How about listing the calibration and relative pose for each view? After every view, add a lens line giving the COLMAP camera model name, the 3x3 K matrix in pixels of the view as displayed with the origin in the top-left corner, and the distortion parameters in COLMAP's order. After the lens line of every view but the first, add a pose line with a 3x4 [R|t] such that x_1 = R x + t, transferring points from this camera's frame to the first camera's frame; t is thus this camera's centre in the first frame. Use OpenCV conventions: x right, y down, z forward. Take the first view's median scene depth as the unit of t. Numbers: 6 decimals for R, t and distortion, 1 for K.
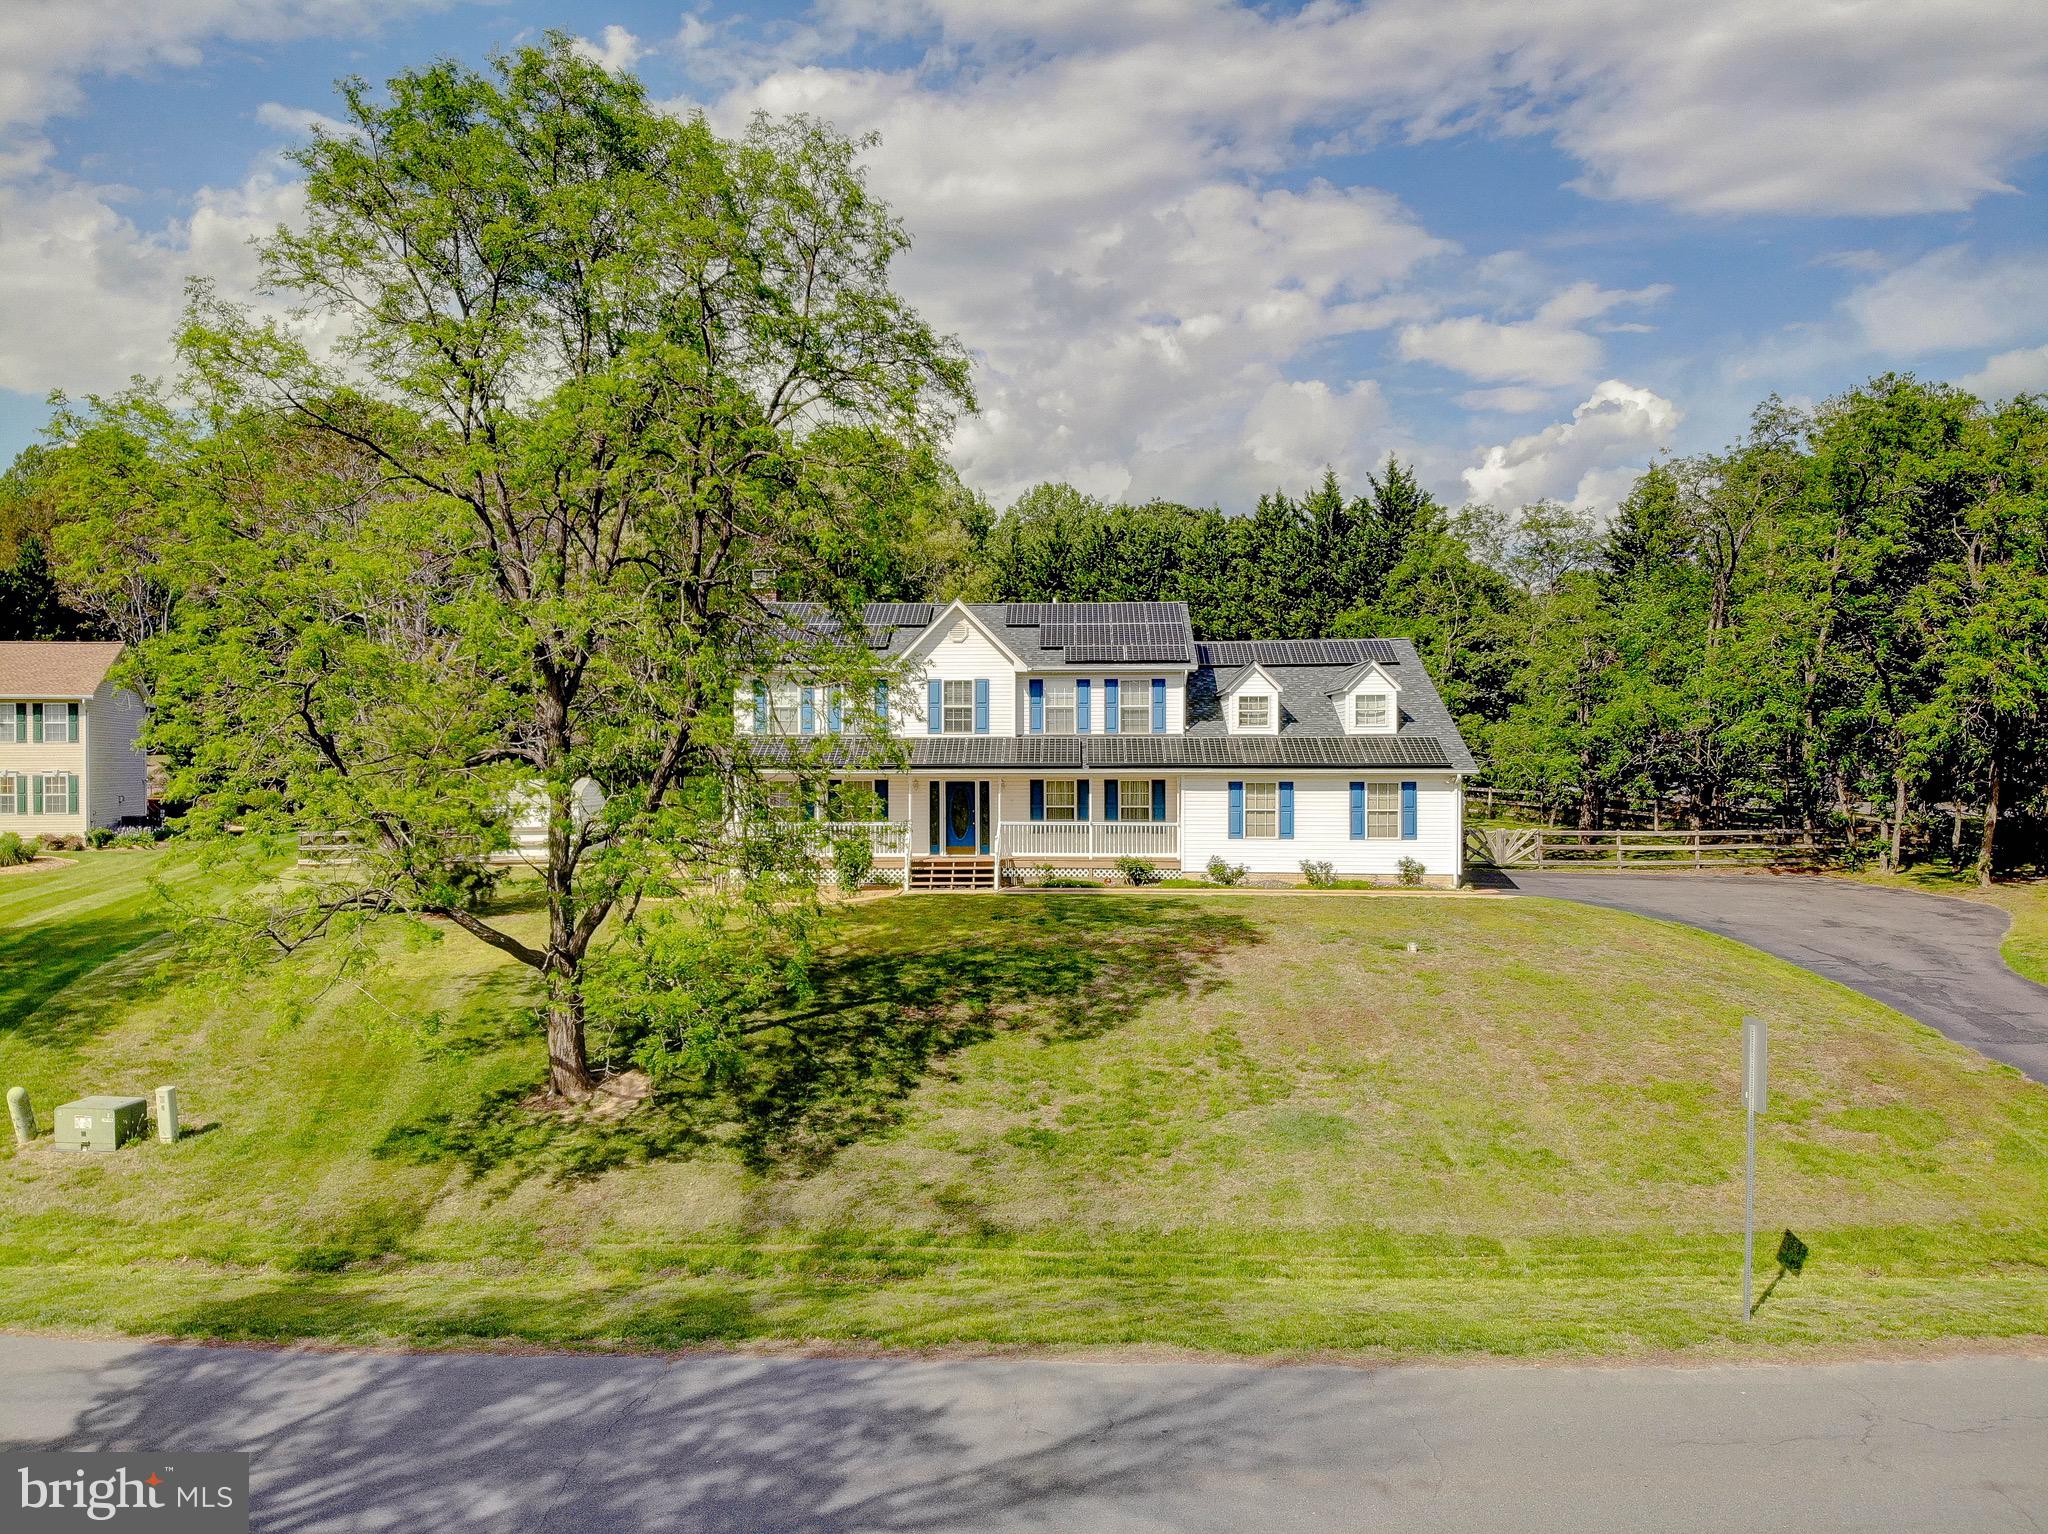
lens RADIAL K [[1496.0, 0, 1005.7], [0, 1496.0, 759.2], [0, 0, 1]] dist [0.074118, -0.187569]
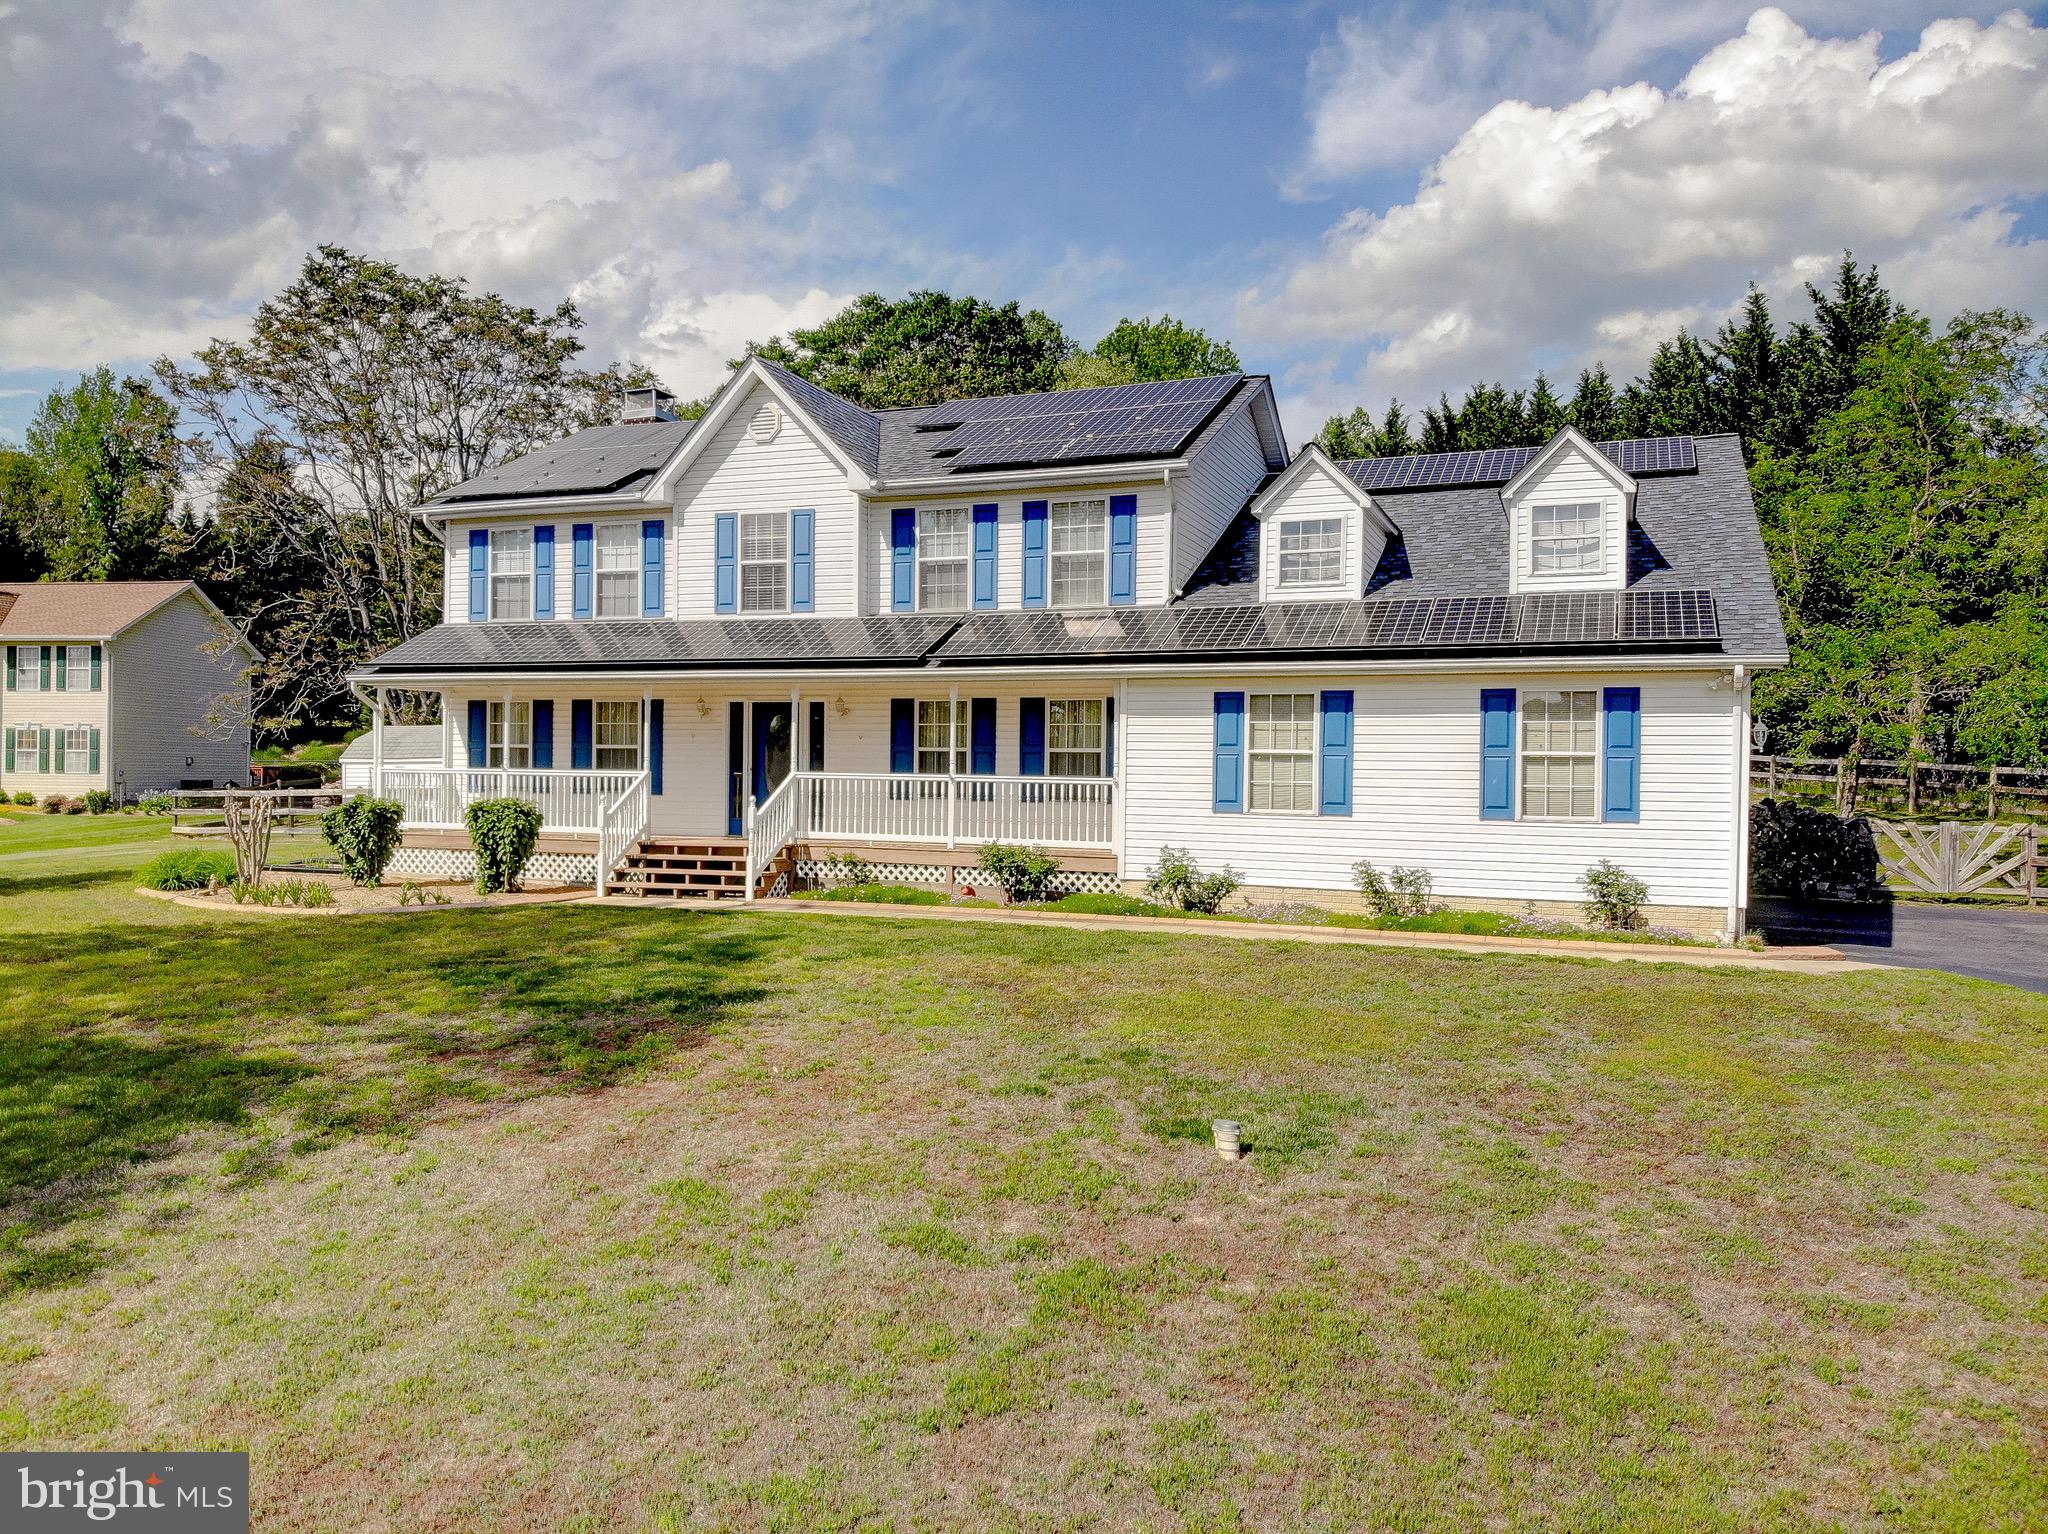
lens RADIAL K [[1496.0, 0, 1018.9], [0, 1496.0, 778.7], [0, 0, 1]] dist [0.074118, -0.187569]
pose [[0.945568, 0.014778, -0.325088, 0.236811], [-0.013595, 0.999890, 0.005910, 0.039100], [0.325139, -0.001169, 0.945665, 0.518526]]
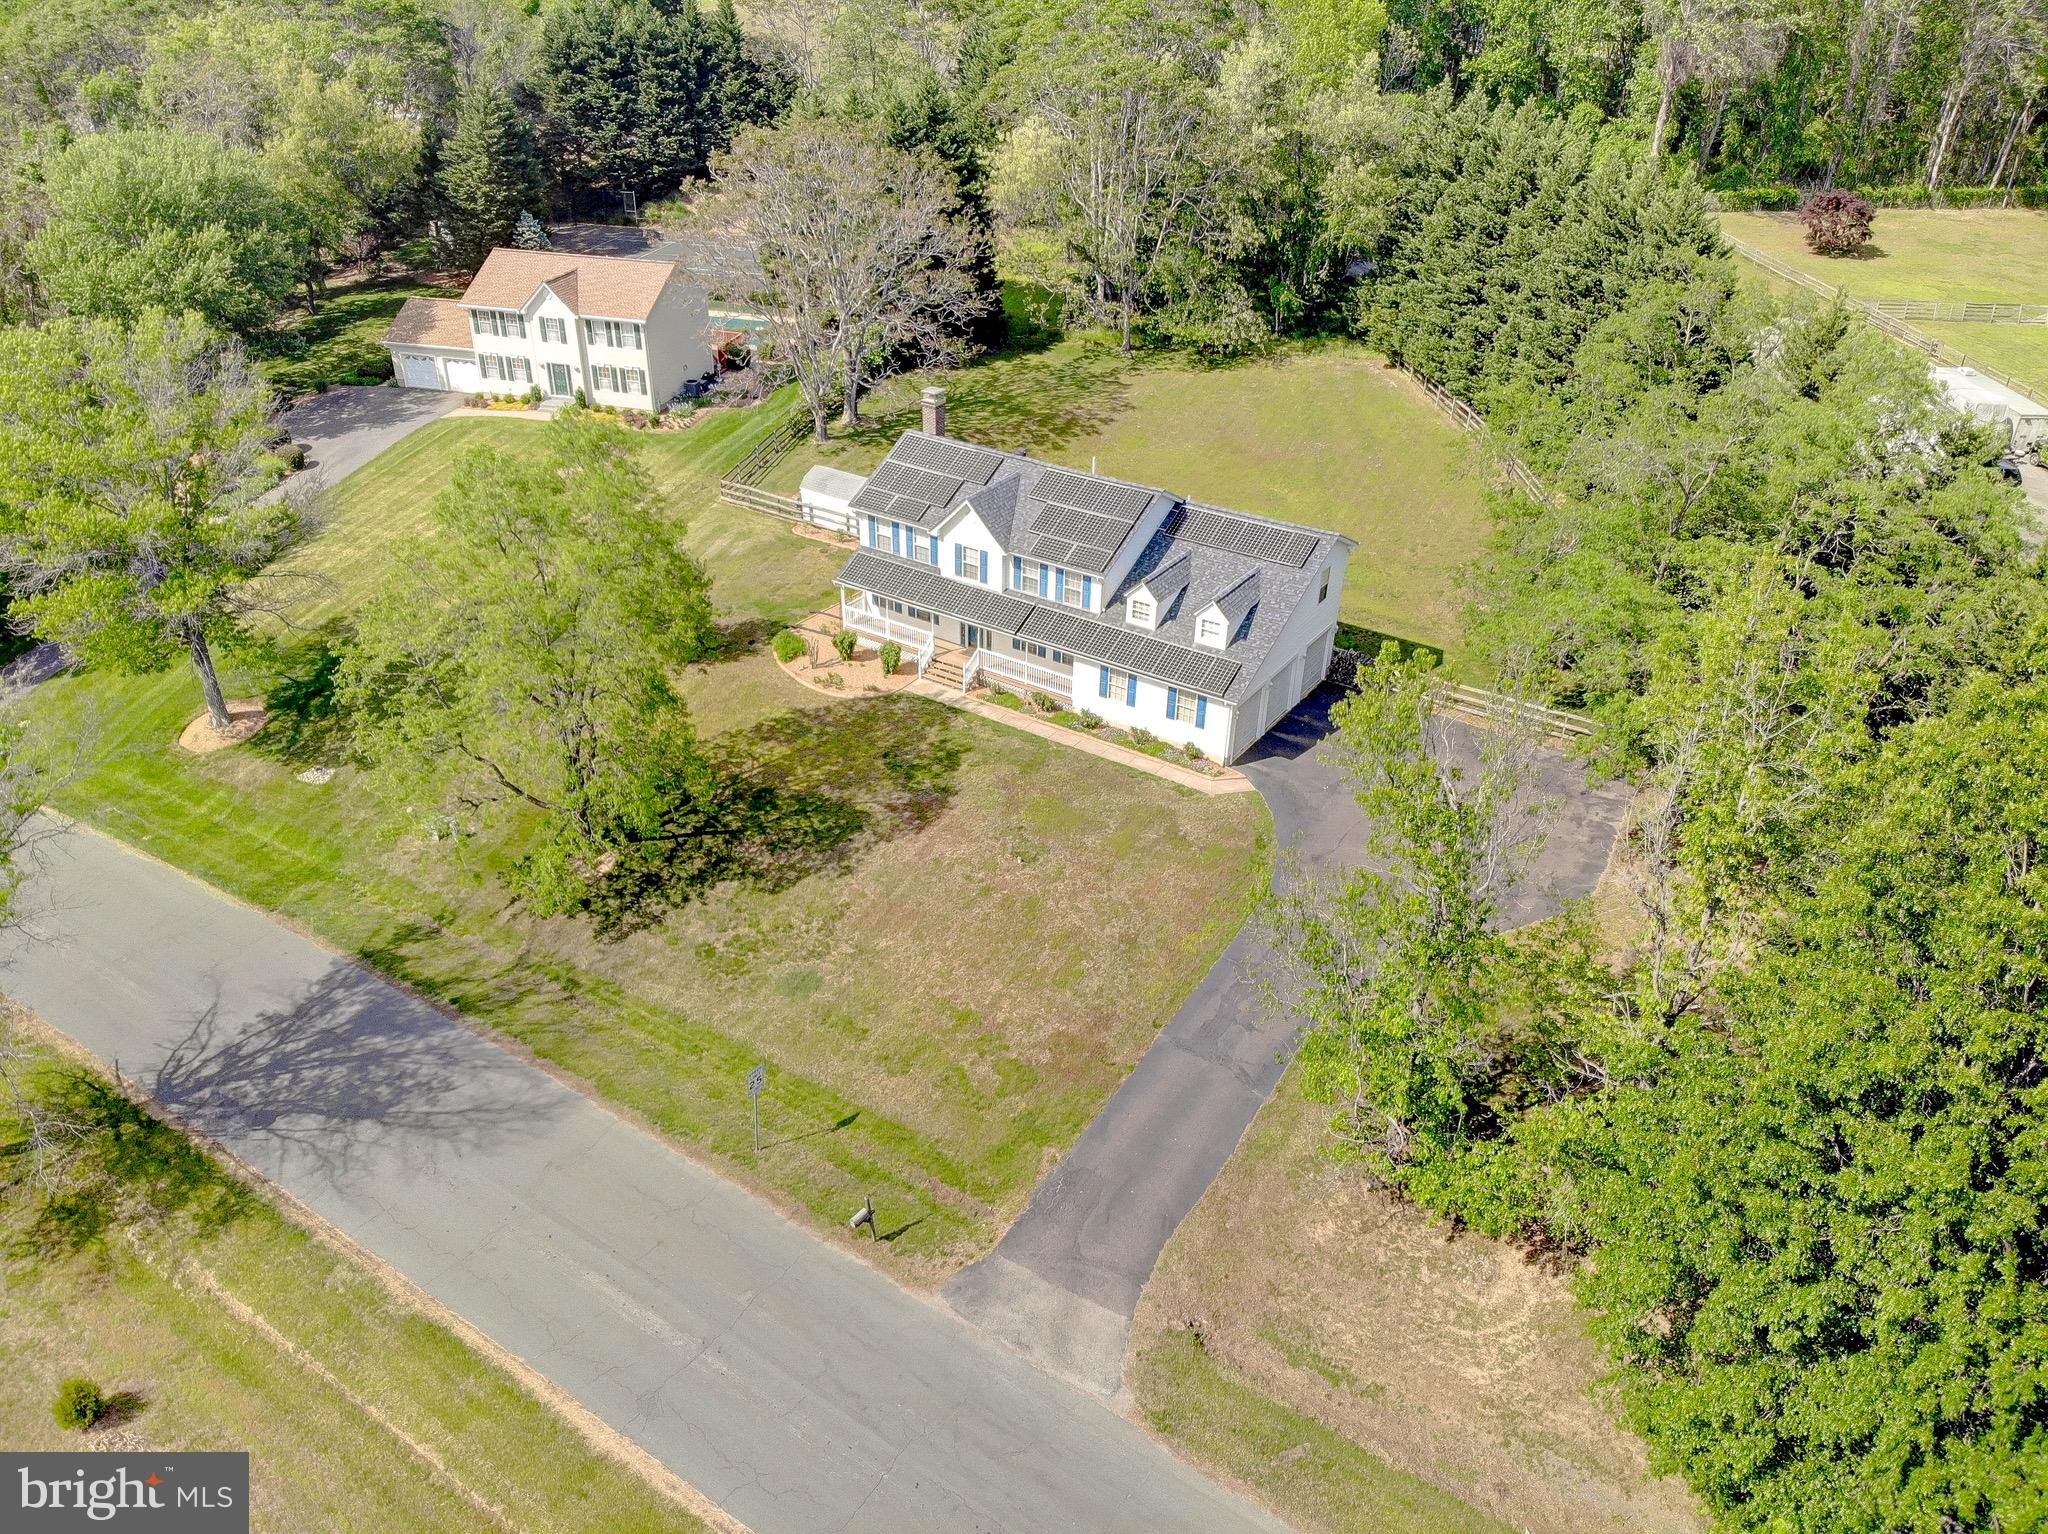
lens RADIAL K [[1496.0, 0, 1043.1], [0, 1496.0, 772.9], [0, 0, 1]] dist [0.074118, -0.187569]
pose [[0.865392, 0.275744, -0.418404, 0.746408], [-0.021581, 0.854714, 0.518651, -0.661343], [0.500631, -0.439807, 0.745613, -0.213341]]
